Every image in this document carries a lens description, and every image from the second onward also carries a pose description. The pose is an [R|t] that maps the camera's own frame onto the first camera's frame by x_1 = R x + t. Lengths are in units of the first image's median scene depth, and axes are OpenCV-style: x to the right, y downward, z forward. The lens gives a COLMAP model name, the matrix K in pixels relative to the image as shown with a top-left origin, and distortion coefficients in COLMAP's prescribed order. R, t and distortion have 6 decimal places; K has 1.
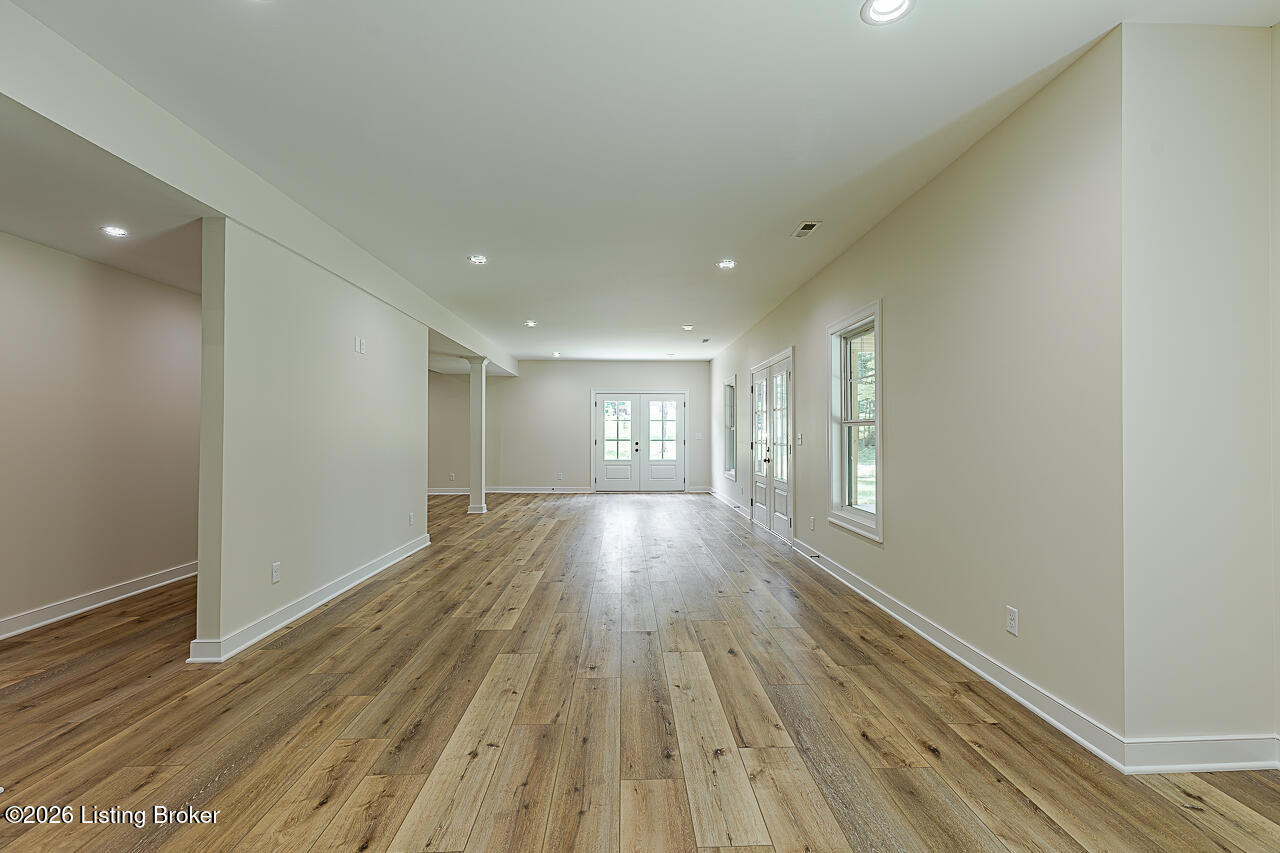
lens RADIAL K [[576.5, 0, 646.0], [0, 576.5, 431.2], [0, 0, 1]] dist [0.010622, -0.003138]
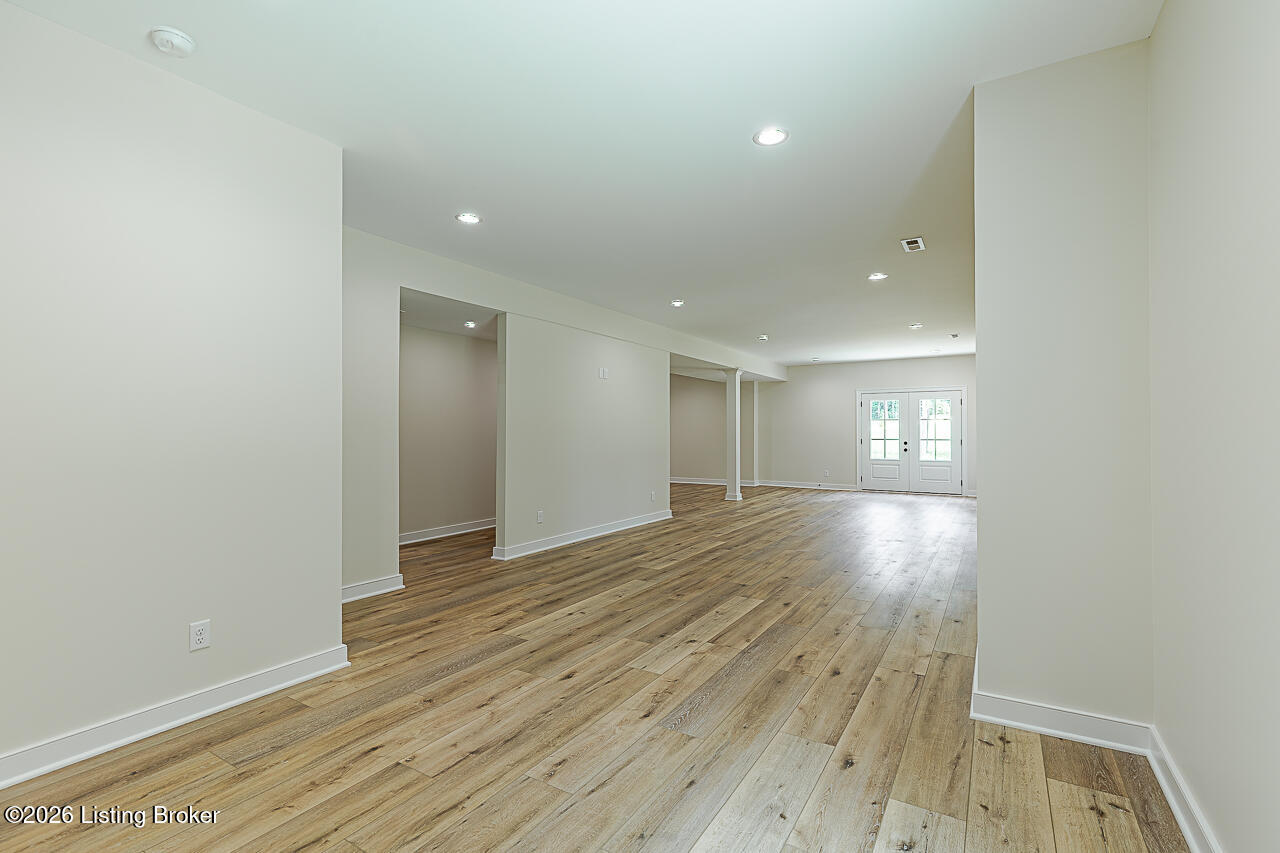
lens RADIAL K [[576.5, 0, 644.3], [0, 576.5, 428.6], [0, 0, 1]] dist [0.010622, -0.003138]
pose [[0.829275, -0.005495, -0.558814, 0.511290], [0.003374, 0.999983, -0.004825, -0.000169], [0.558830, 0.002116, 0.829279, -0.197553]]
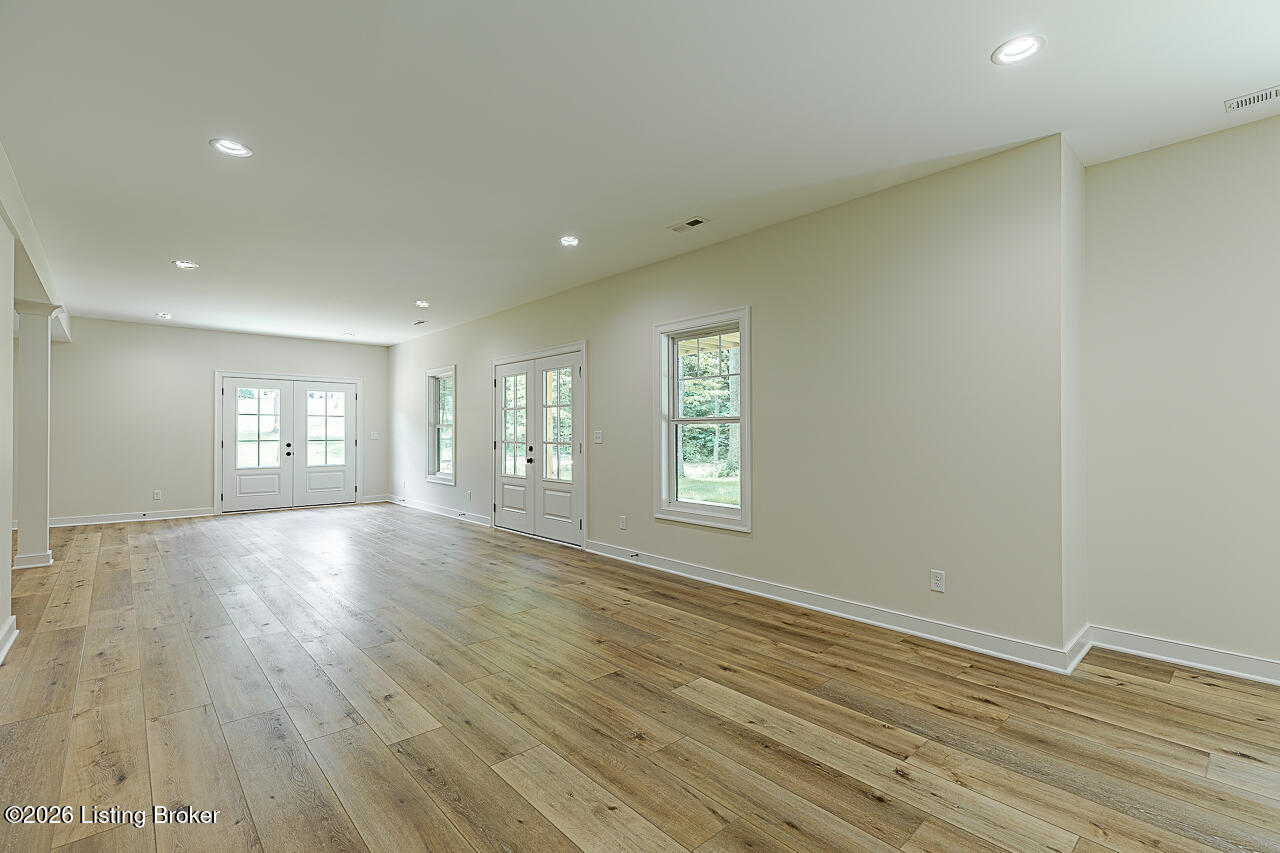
lens RADIAL K [[576.5, 0, 646.2], [0, 576.5, 430.1], [0, 0, 1]] dist [0.010622, -0.003138]
pose [[0.764613, 0.000518, 0.644489, -0.458288], [-0.000849, 1.000000, 0.000204, 0.002781], [-0.644489, -0.000703, 0.764613, 0.322706]]
